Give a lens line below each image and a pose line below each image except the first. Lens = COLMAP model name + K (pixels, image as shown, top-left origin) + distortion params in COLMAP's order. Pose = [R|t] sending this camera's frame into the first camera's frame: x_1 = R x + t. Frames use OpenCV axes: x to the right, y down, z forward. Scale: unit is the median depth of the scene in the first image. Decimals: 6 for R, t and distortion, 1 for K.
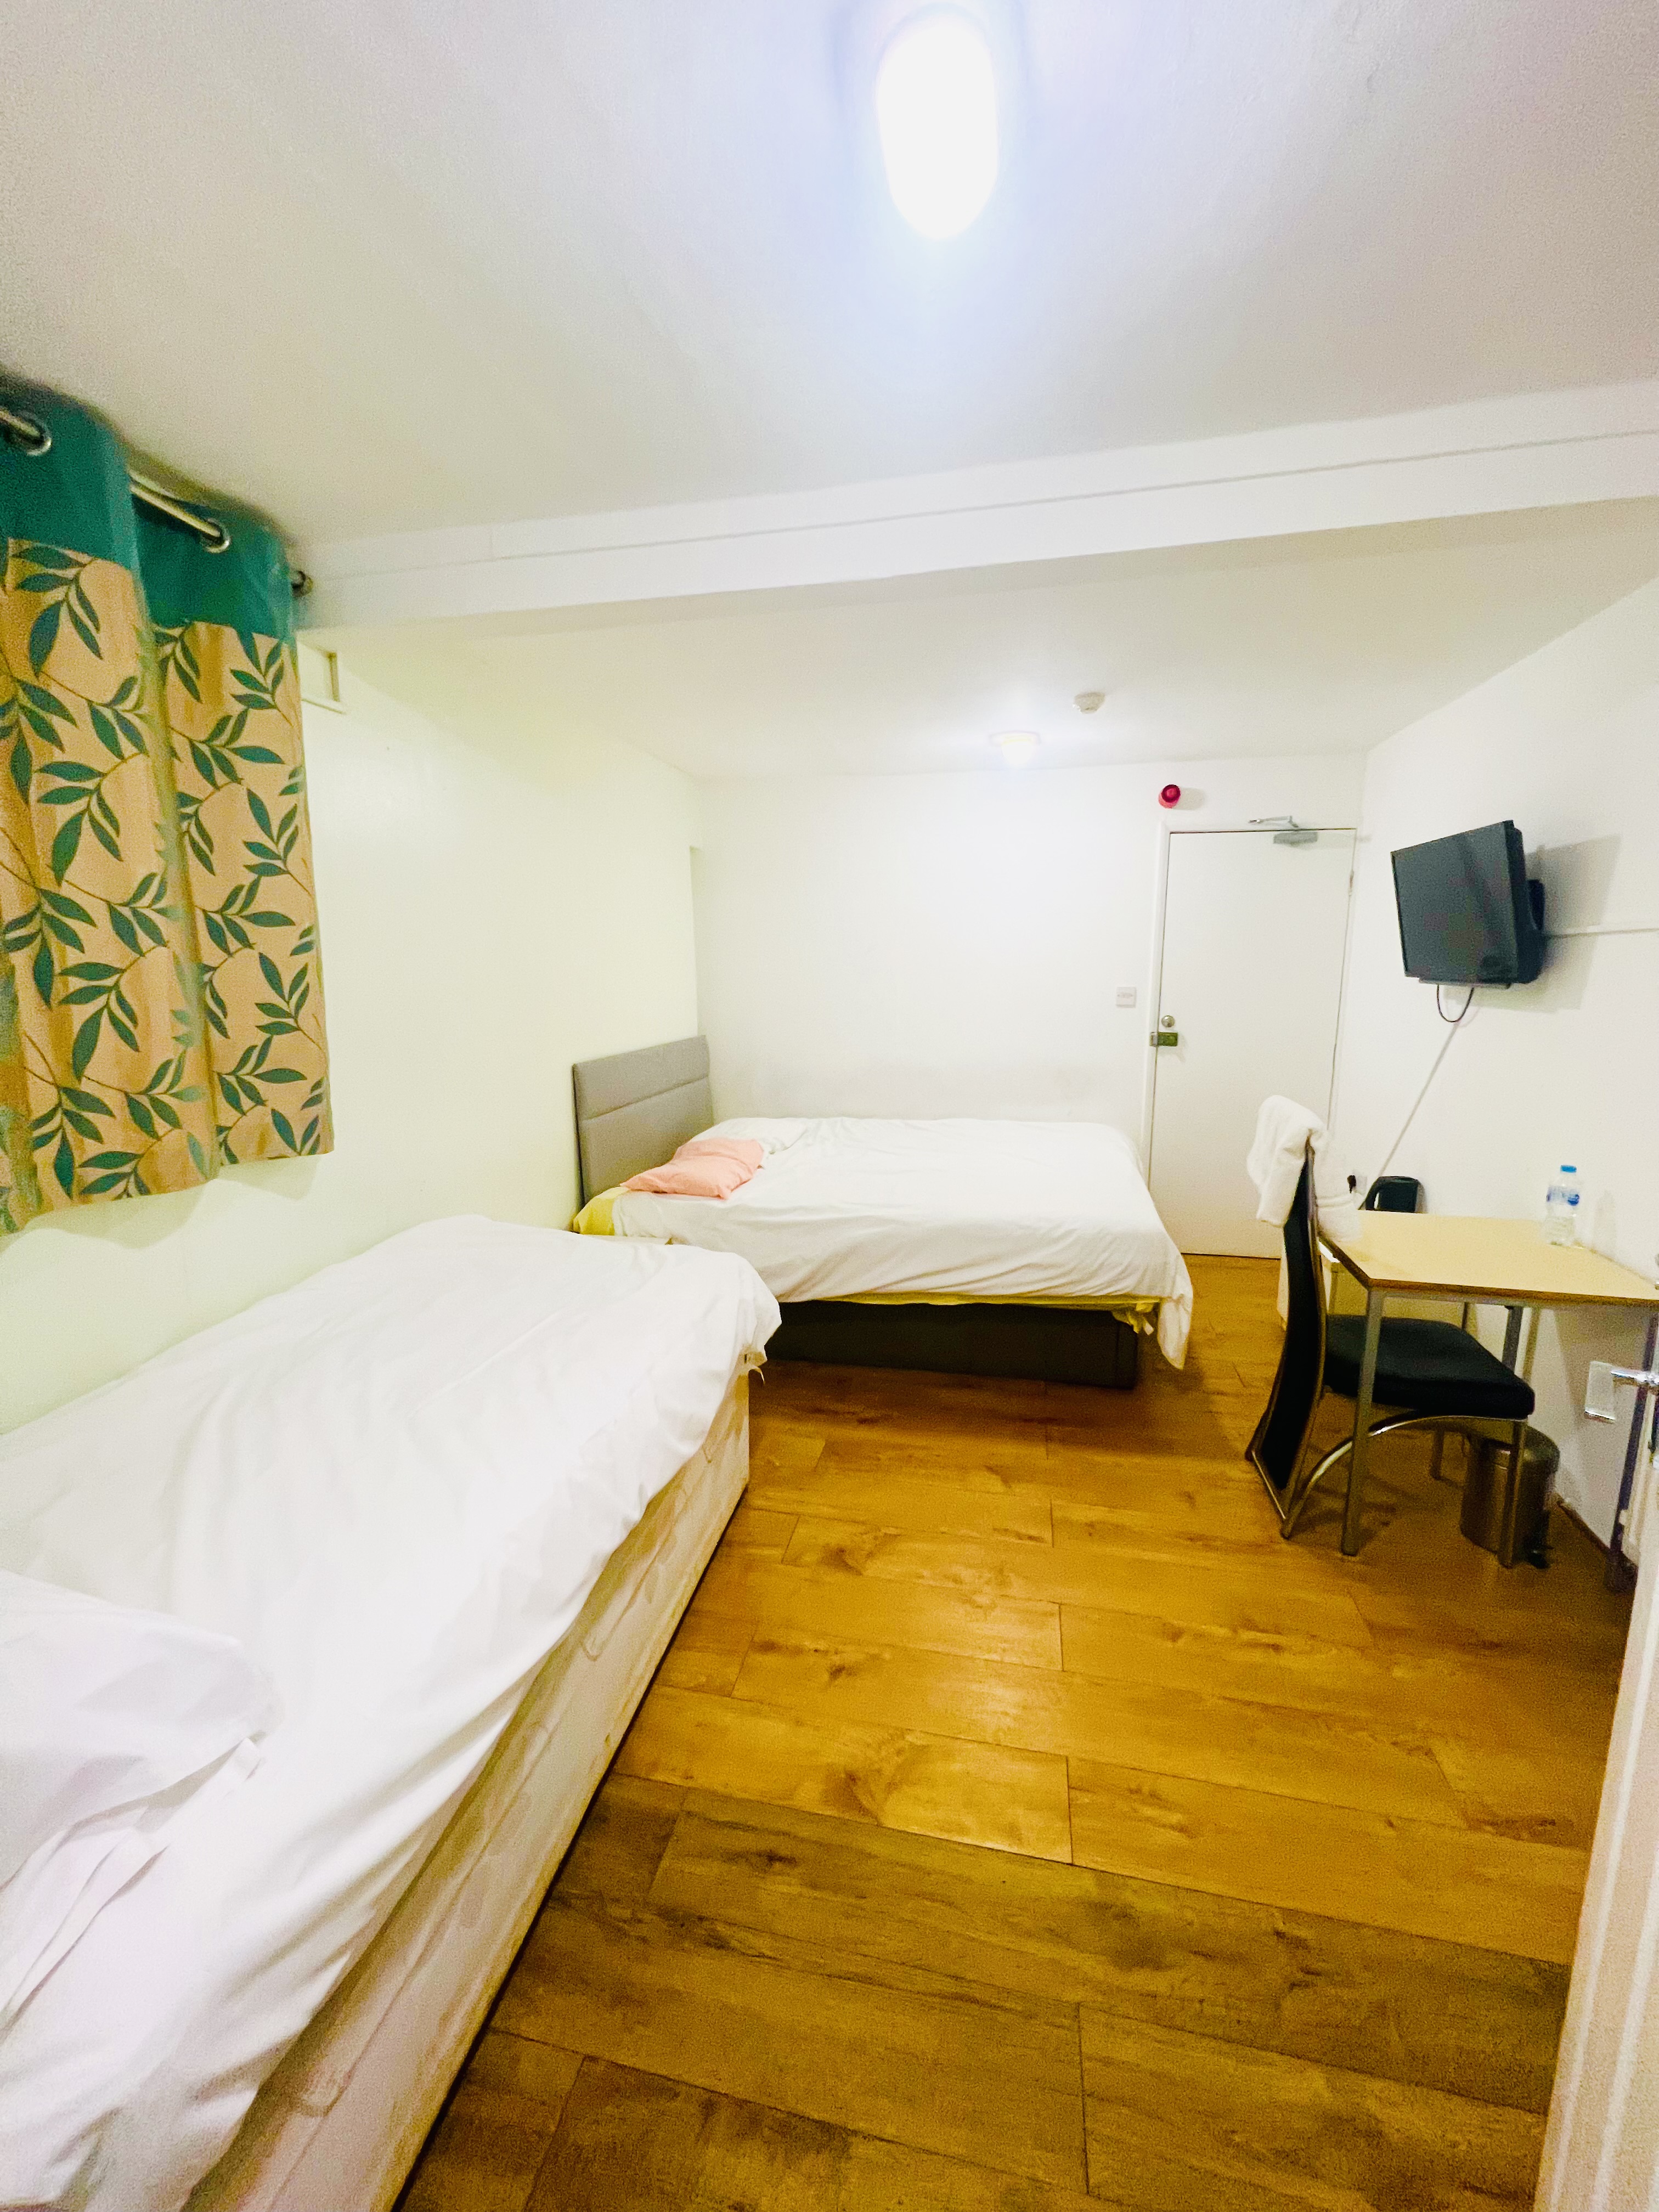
lens RADIAL K [[879.9, 0, 831.2], [0, 879.9, 1105.8], [0, 0, 1]] dist [-0.001058, 0.000246]
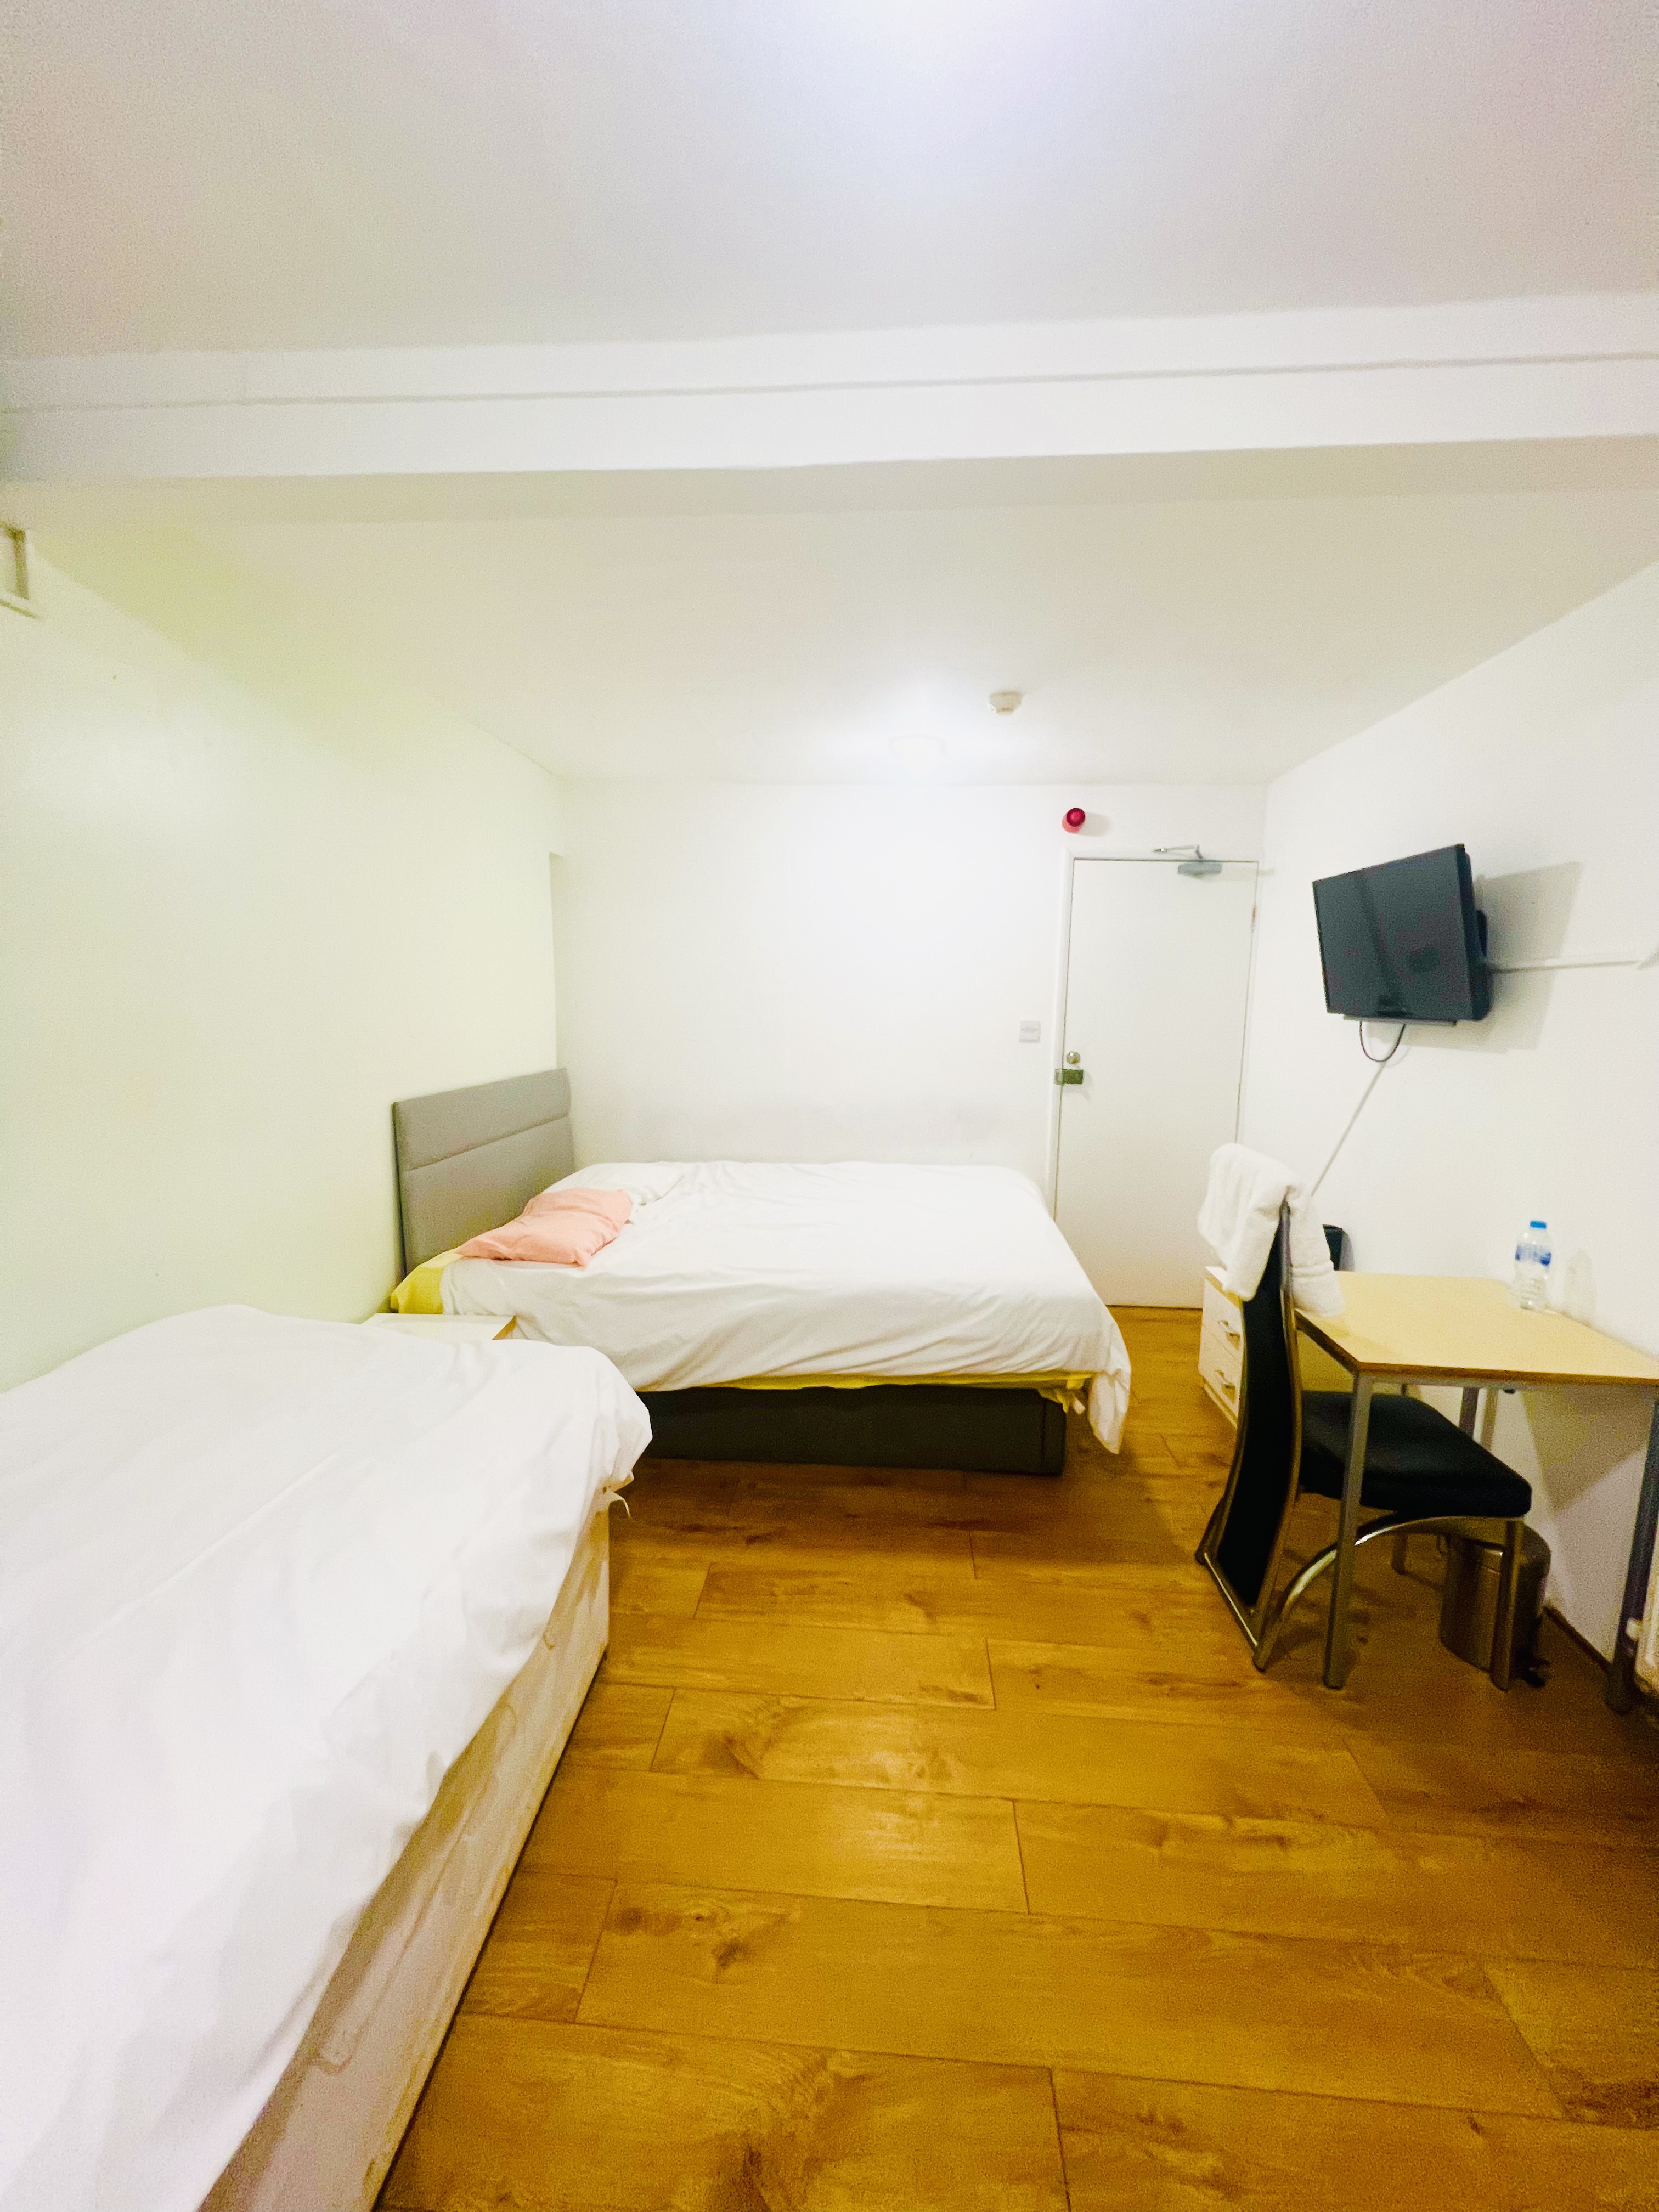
lens RADIAL K [[879.9, 0, 831.2], [0, 879.9, 1105.8], [0, 0, 1]] dist [-0.001058, 0.000246]
pose [[0.989912, 0.003561, 0.141640, -0.011431], [0.001817, 0.999283, -0.037823, -0.017871], [-0.141673, 0.037699, 0.989195, 0.201781]]
